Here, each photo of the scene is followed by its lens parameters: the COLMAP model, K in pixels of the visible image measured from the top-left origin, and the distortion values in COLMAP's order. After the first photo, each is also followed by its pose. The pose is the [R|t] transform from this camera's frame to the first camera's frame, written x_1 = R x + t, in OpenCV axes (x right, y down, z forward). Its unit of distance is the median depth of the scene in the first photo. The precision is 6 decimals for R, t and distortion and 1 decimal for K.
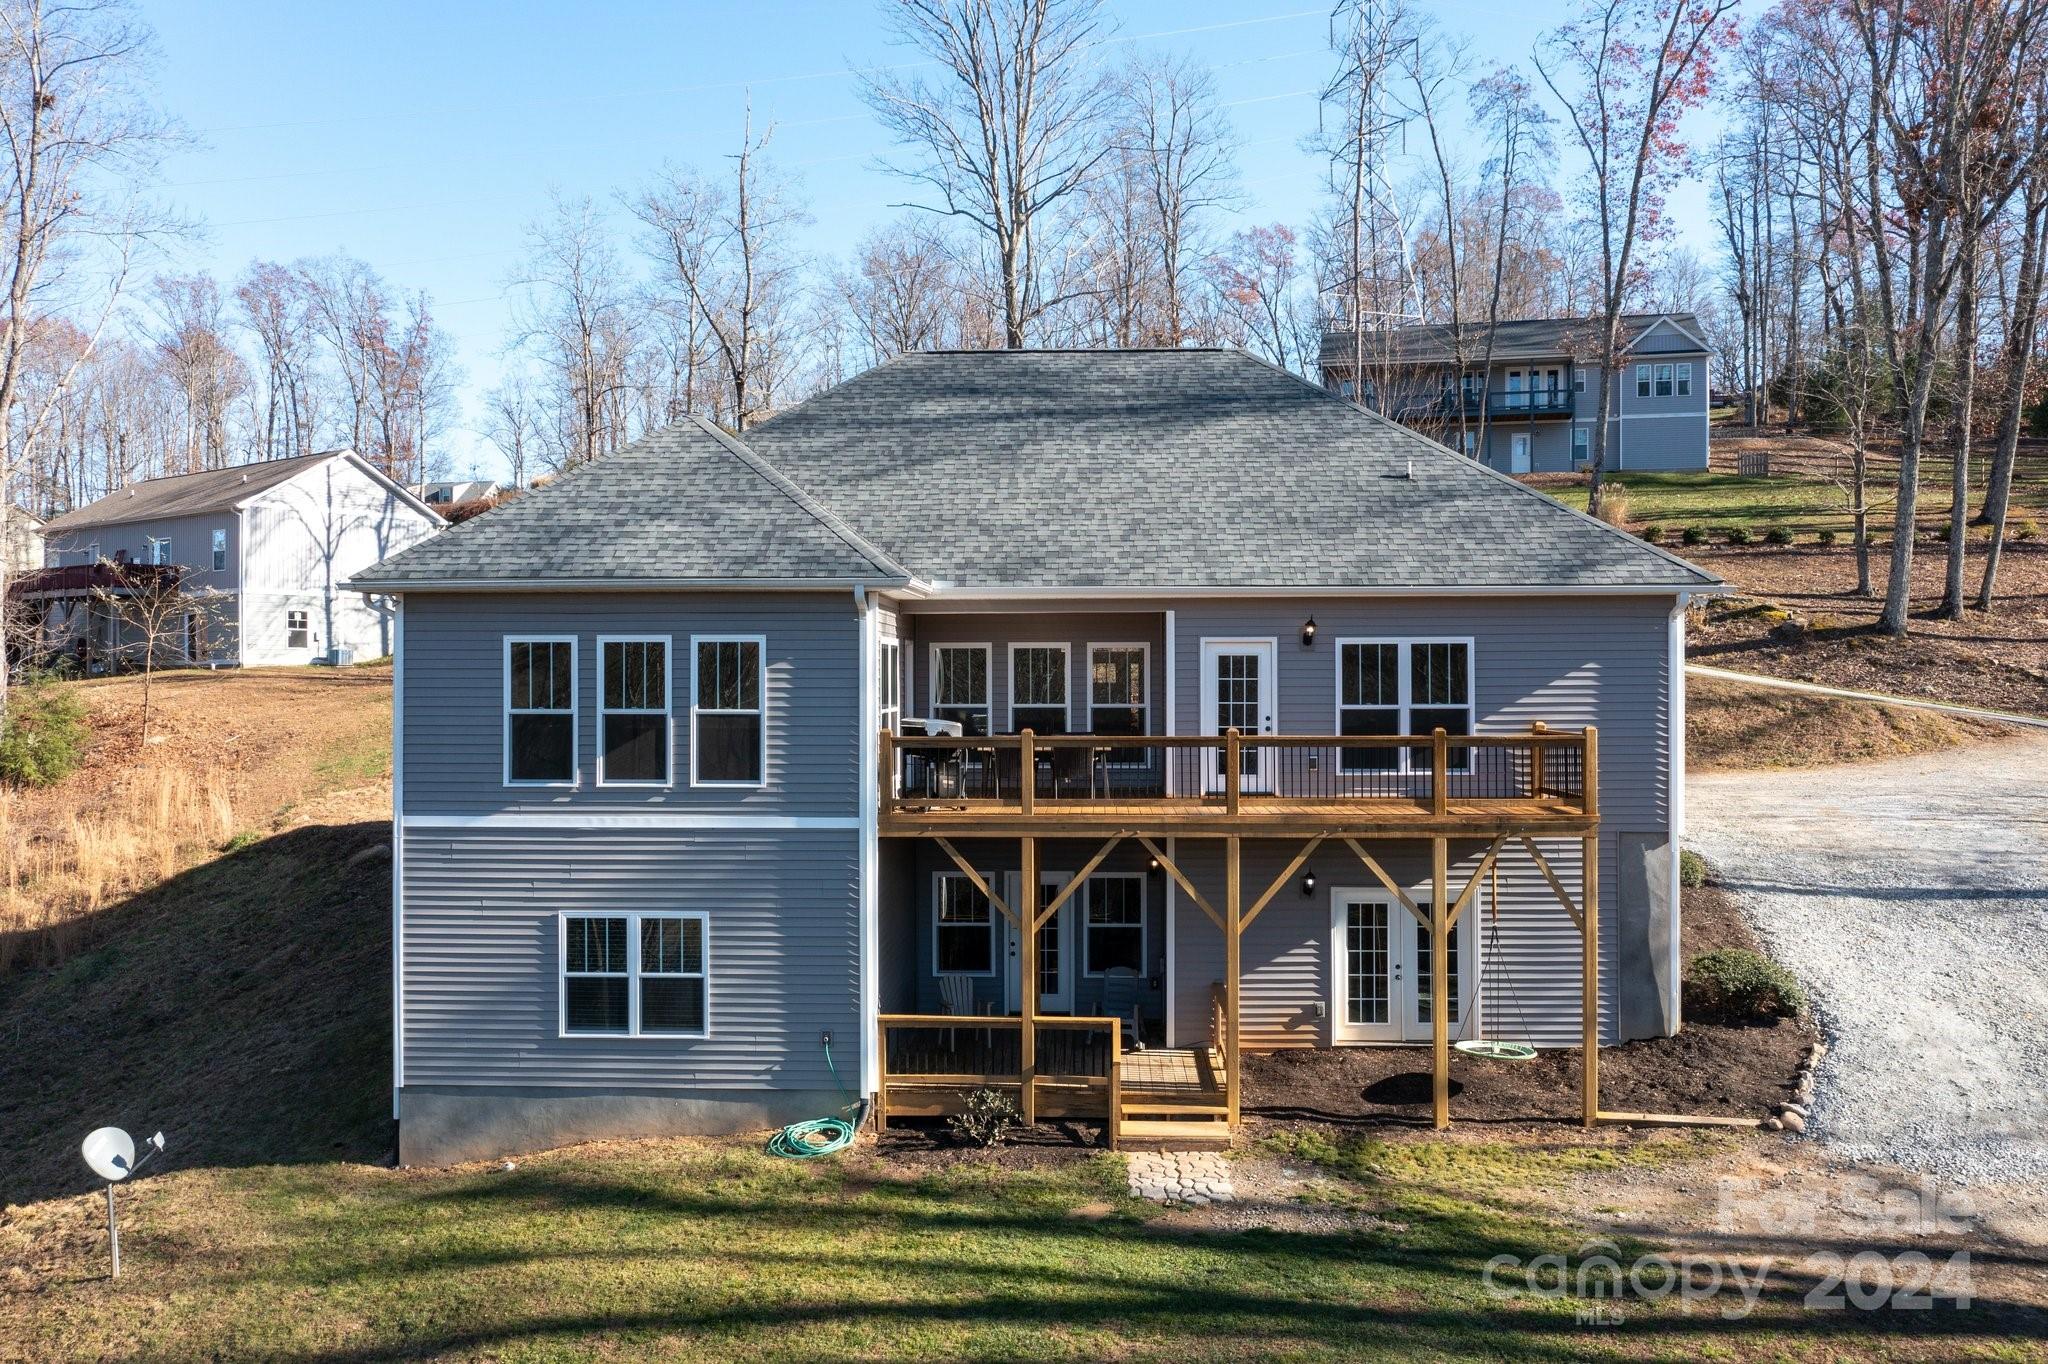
lens RADIAL K [[1634.8, 0, 1026.0], [0, 1634.8, 682.3], [0, 0, 1]] dist [0.001065, 0.007241]
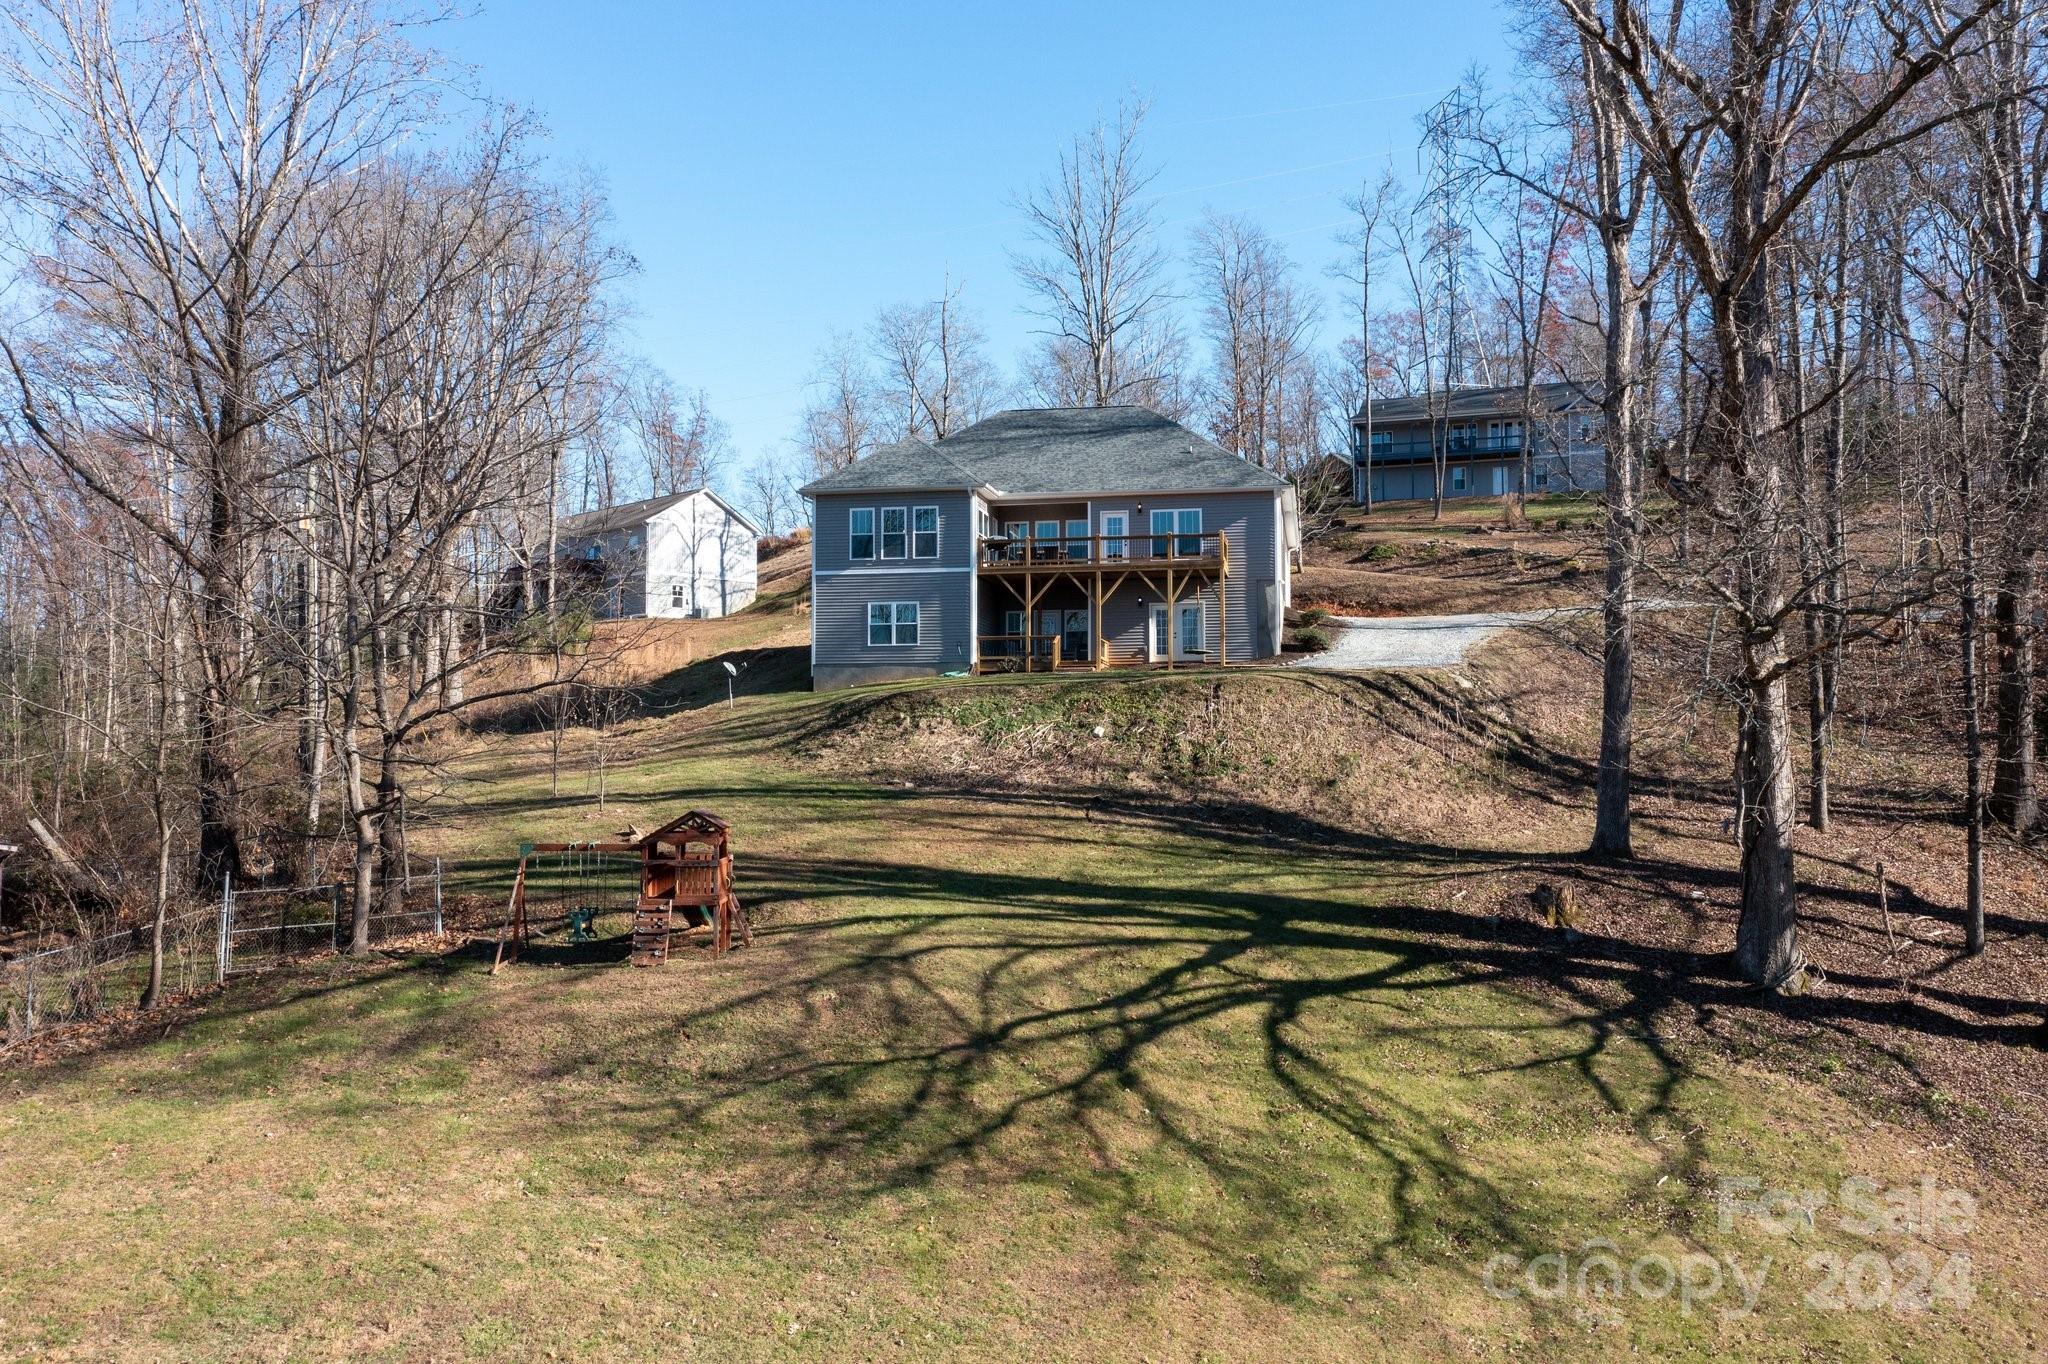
lens RADIAL K [[1634.8, 0, 1022.7], [0, 1634.8, 681.0], [0, 0, 1]] dist [0.001065, 0.007241]
pose [[0.991175, -0.007407, -0.132356, 0.136277], [0.000940, 0.998805, -0.048856, 0.155401], [0.132560, 0.048300, 0.989997, -0.675379]]
